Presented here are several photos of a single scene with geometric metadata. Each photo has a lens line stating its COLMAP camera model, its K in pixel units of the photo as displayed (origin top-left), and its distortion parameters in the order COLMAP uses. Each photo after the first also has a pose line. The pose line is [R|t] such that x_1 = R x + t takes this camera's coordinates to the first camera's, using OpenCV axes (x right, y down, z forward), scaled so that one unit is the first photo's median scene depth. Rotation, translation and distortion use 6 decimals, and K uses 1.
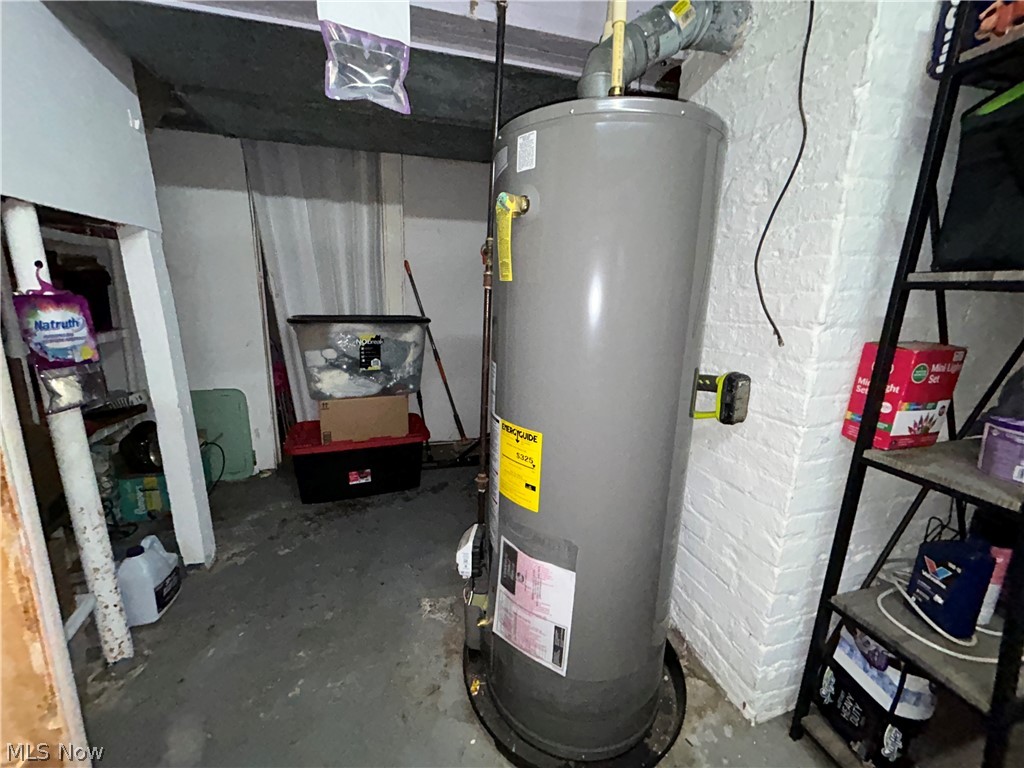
lens RADIAL K [[417.2, 0, 511.0], [0, 417.2, 385.6], [0, 0, 1]] dist [-0.001659, 0.001689]
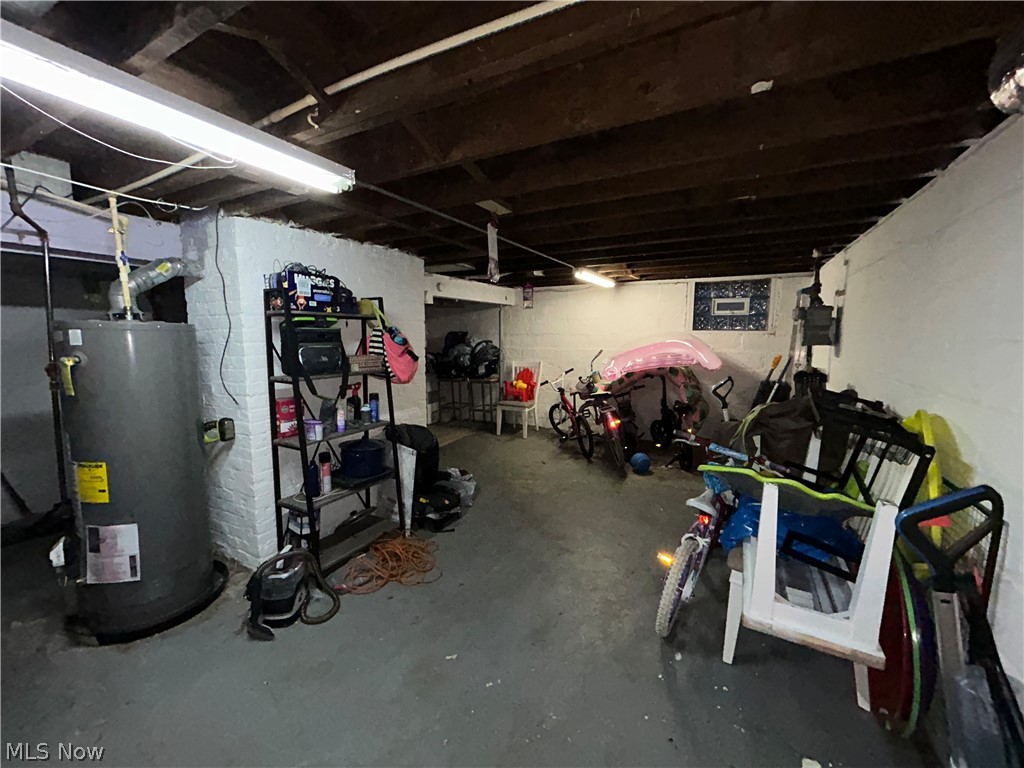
lens RADIAL K [[417.2, 0, 512.8], [0, 417.2, 382.8], [0, 0, 1]] dist [-0.001659, 0.001689]
pose [[0.695972, -0.101628, 0.710841, 0.046670], [0.166722, 0.985752, -0.022303, 0.099712], [-0.698446, 0.134035, 0.702999, -1.841644]]
